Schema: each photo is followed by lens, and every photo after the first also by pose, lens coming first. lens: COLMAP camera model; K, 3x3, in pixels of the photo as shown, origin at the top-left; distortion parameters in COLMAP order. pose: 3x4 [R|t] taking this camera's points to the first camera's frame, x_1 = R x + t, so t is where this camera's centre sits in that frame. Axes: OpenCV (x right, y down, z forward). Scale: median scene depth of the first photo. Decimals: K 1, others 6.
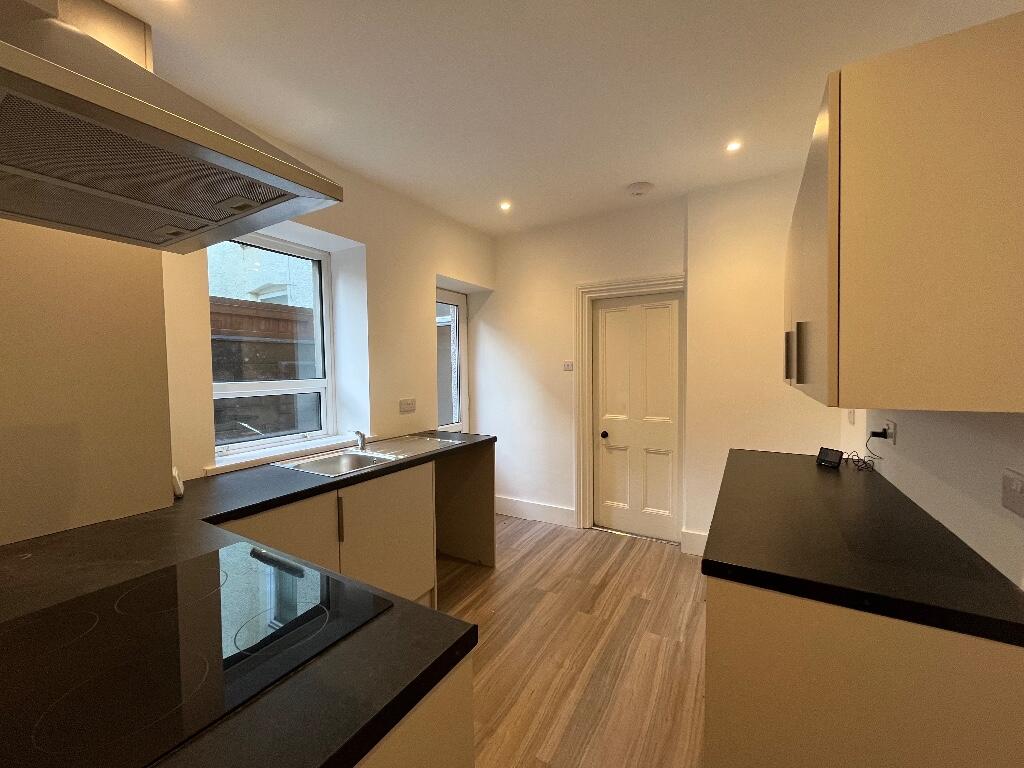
lens RADIAL K [[414.9, 0, 508.0], [0, 414.9, 382.1], [0, 0, 1]] dist [-0.000464, 0.000023]
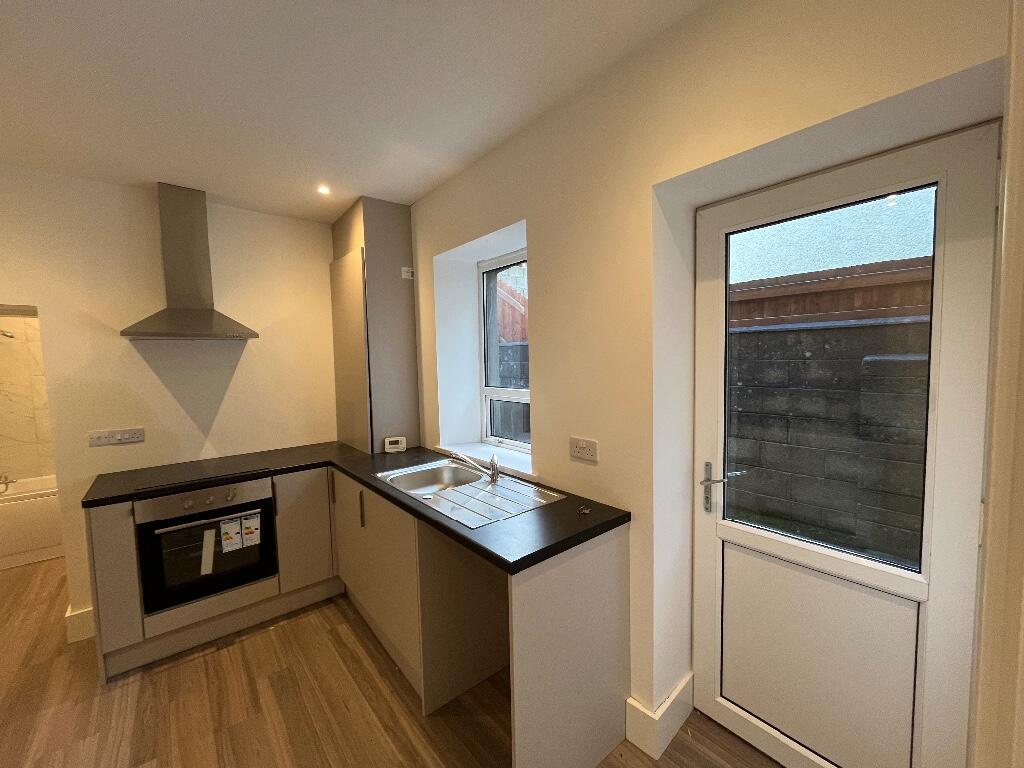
lens RADIAL K [[414.9, 0, 509.6], [0, 414.9, 385.8], [0, 0, 1]] dist [-0.000464, 0.000023]
pose [[-0.353606, 0.079274, -0.932029, 0.332008], [-0.004744, 0.996237, 0.086536, -0.084030], [0.935382, 0.035021, -0.351900, 1.086833]]
